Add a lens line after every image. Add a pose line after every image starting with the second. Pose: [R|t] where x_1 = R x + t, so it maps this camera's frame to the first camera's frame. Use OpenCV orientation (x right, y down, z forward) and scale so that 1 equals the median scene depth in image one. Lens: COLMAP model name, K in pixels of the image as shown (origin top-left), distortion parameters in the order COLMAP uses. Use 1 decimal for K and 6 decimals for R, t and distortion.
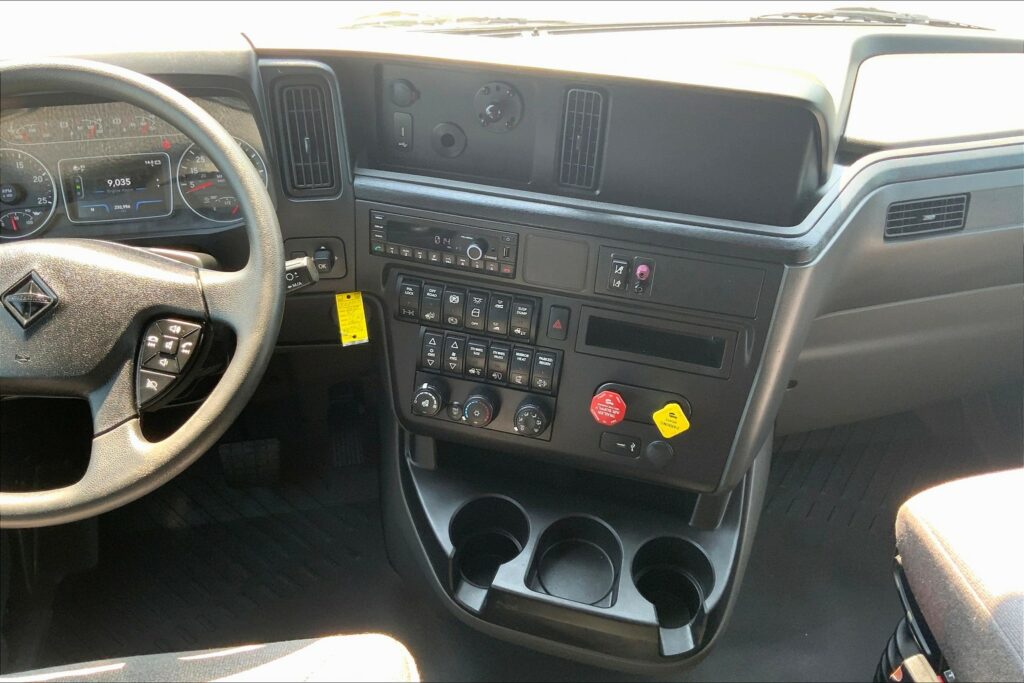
lens RADIAL K [[866.7, 0, 507.9], [0, 866.7, 354.1], [0, 0, 1]] dist [0.099161, -0.198903]
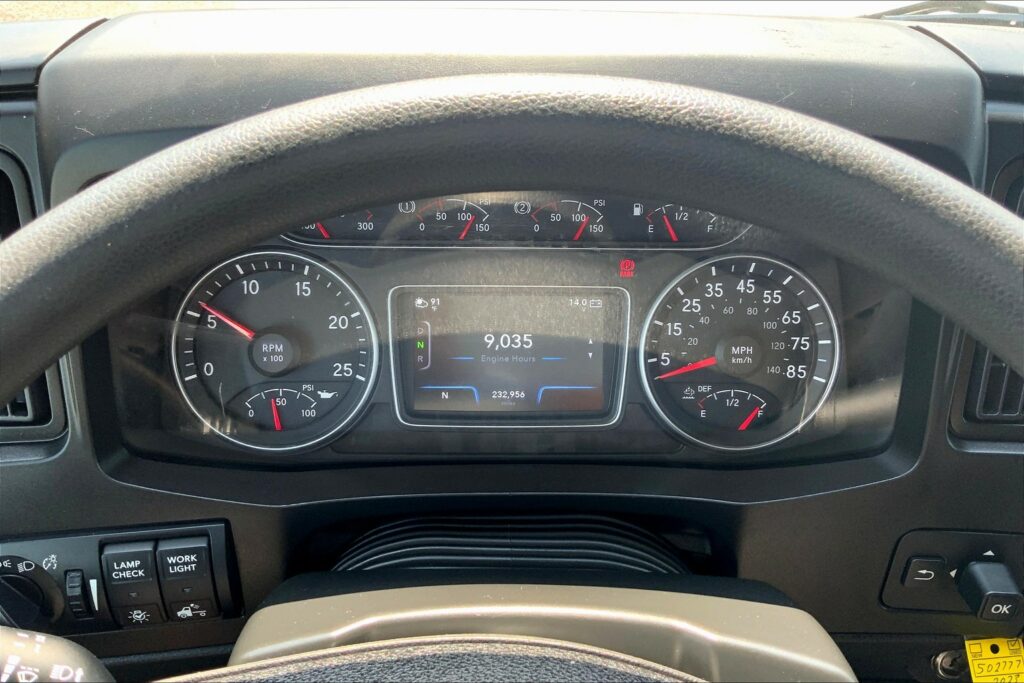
lens RADIAL K [[866.7, 0, 507.9], [0, 866.7, 354.1], [0, 0, 1]] dist [0.099161, -0.198903]
pose [[0.990950, 0.100564, -0.088906, -0.409445], [-0.099962, 0.994928, 0.011218, -0.197086], [0.089583, -0.002230, 0.995977, 0.564977]]
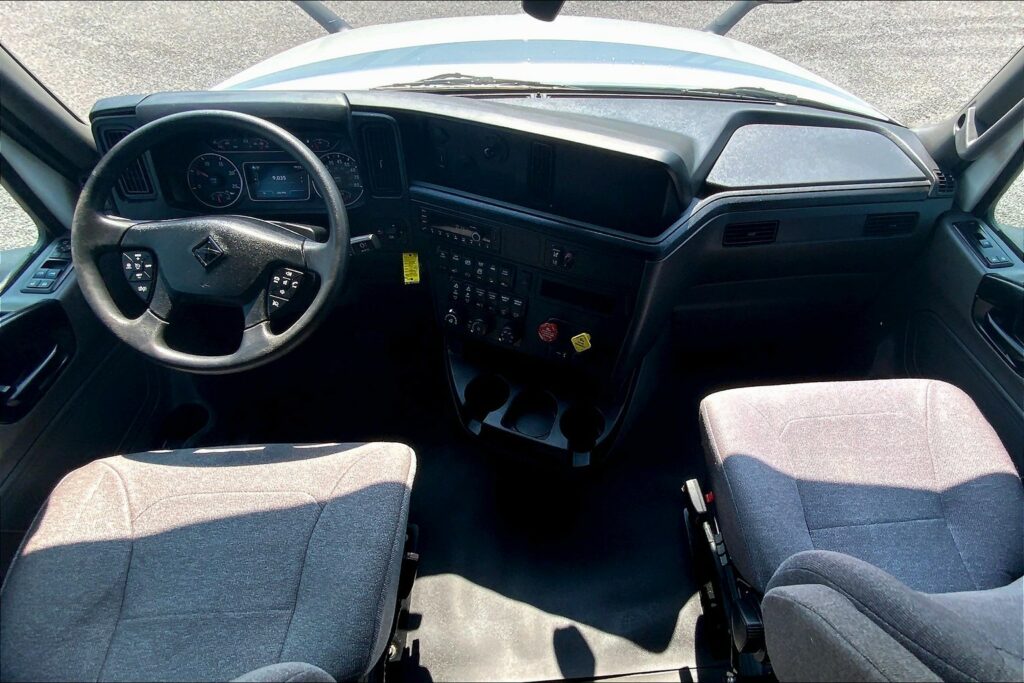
lens RADIAL K [[552.1, 0, 580.3], [0, 552.1, 371.4], [0, 0, 1]] dist [0.032791, -0.029292]
pose [[0.996028, 0.082940, -0.032404, 0.215313], [-0.076019, 0.981522, 0.175602, -0.060571], [0.046370, -0.172441, 0.983928, -0.114311]]
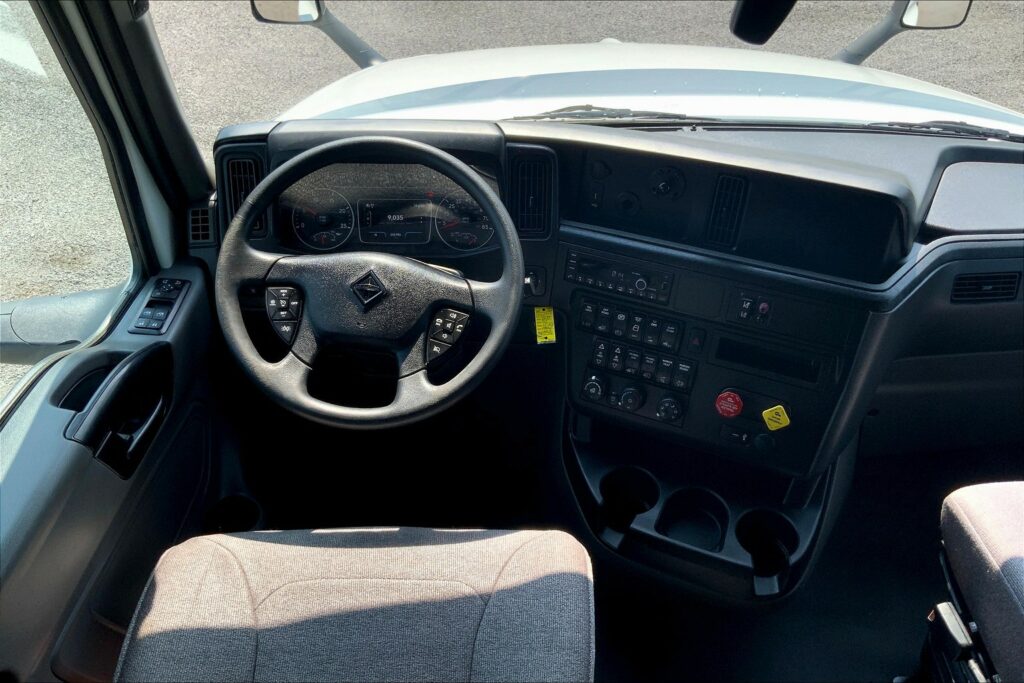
lens RADIAL K [[866.7, 0, 507.9], [0, 866.7, 354.1], [0, 0, 1]] dist [0.099161, -0.198903]
pose [[0.989693, 0.091152, -0.110450, -0.082516], [-0.097056, 0.994057, -0.049301, 0.081369], [0.105300, 0.059513, 0.992658, -0.393847]]
